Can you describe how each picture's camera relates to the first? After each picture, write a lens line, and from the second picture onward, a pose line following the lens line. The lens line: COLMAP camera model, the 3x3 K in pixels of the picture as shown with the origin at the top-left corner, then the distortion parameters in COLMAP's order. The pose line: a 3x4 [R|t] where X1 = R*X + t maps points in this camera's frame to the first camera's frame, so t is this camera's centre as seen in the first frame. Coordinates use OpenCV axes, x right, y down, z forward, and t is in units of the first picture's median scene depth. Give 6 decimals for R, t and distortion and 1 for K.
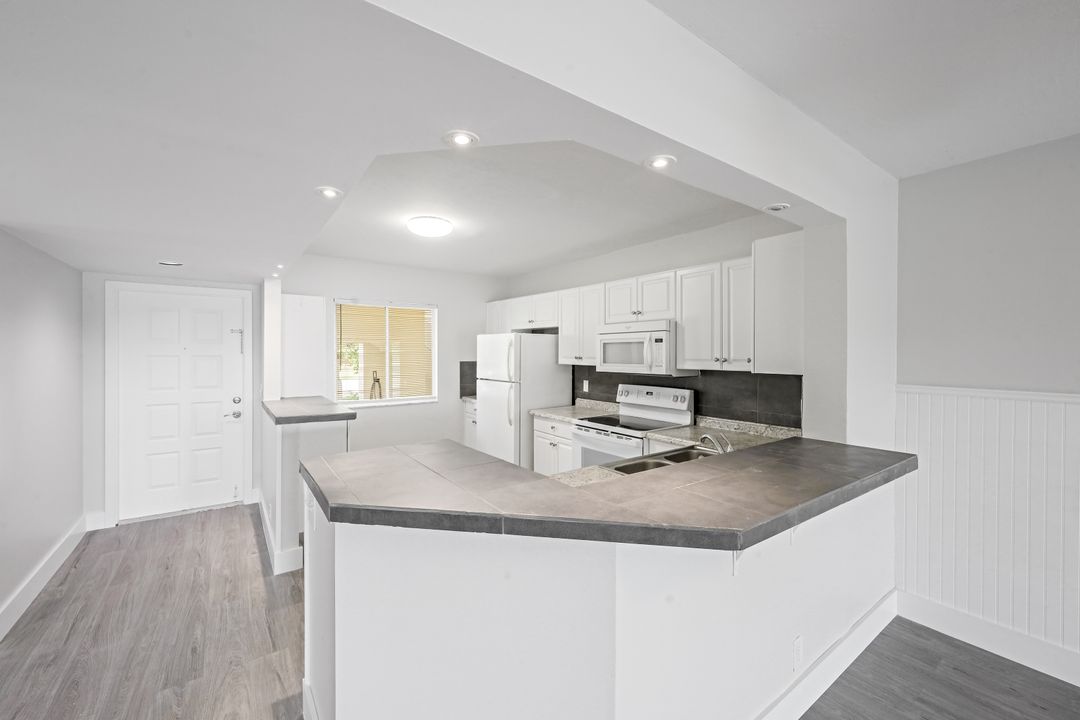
lens RADIAL K [[436.2, 0, 549.0], [0, 436.2, 354.3], [0, 0, 1]] dist [0.002237, -0.000675]
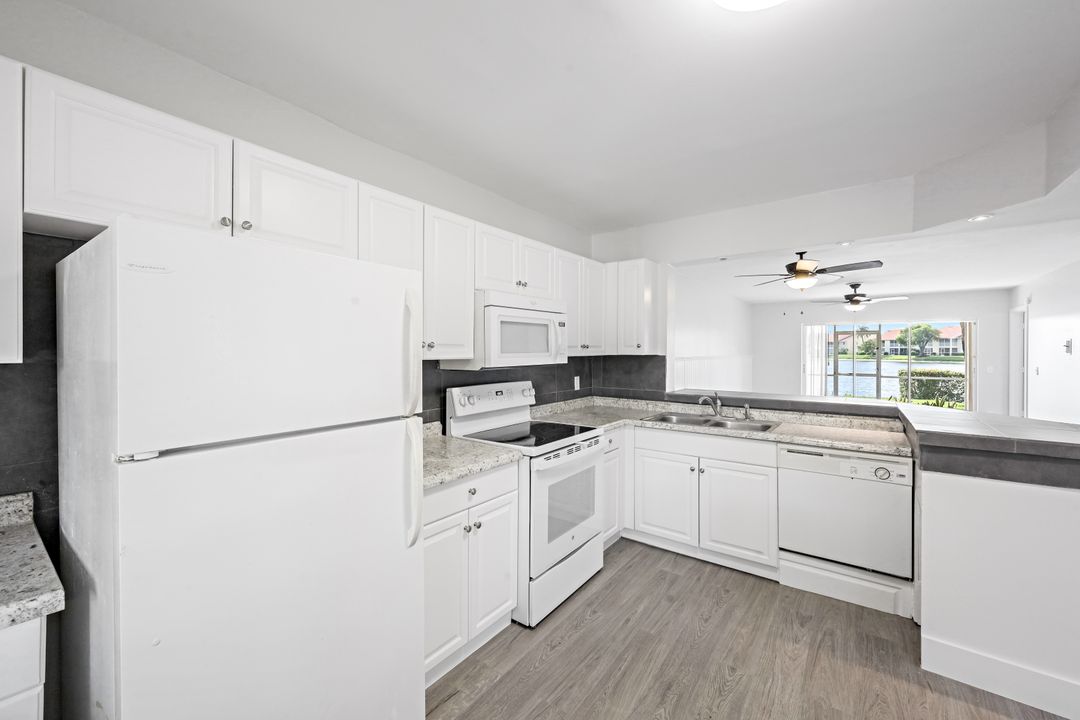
lens RADIAL K [[436.2, 0, 534.7], [0, 436.2, 354.1], [0, 0, 1]] dist [0.002237, -0.000675]
pose [[-0.327481, -0.009034, 0.944815, -0.537593], [-0.005457, 0.999956, 0.007669, 0.019888], [-0.944842, -0.002645, -0.327516, 1.298956]]
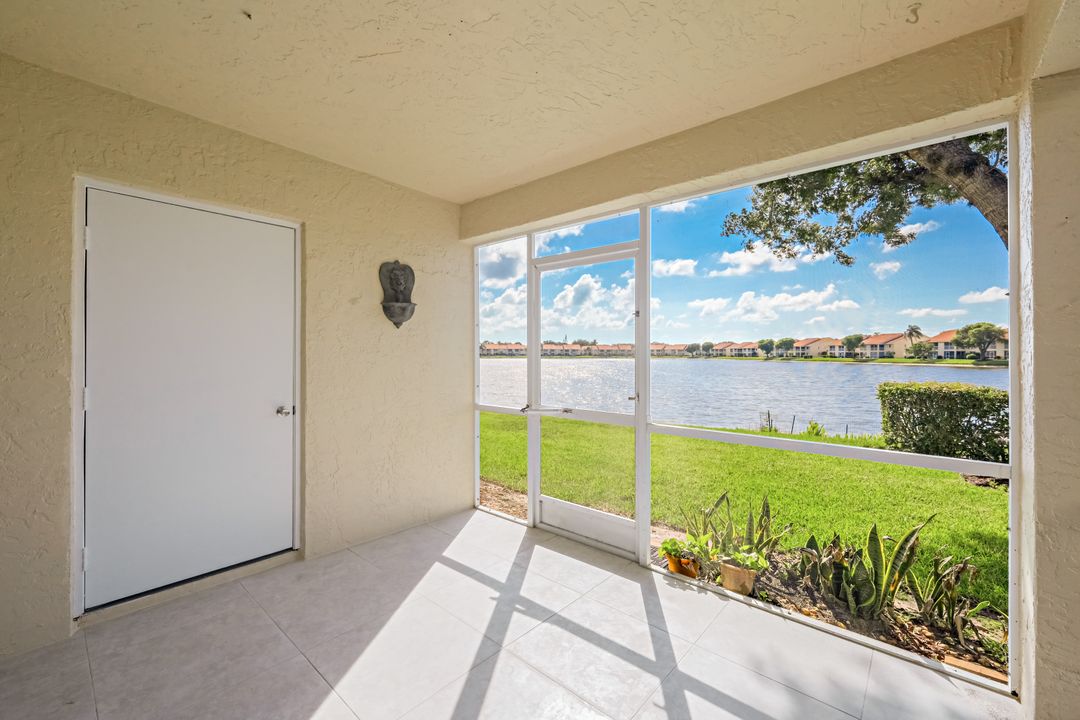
lens RADIAL K [[436.2, 0, 535.3], [0, 436.2, 358.8], [0, 0, 1]] dist [0.002237, -0.000675]
pose [[-0.254459, -0.011826, 0.967011, 0.945728], [-0.006628, 0.999923, 0.010485, 0.065012], [-0.967061, -0.003742, -0.254518, -1.734351]]
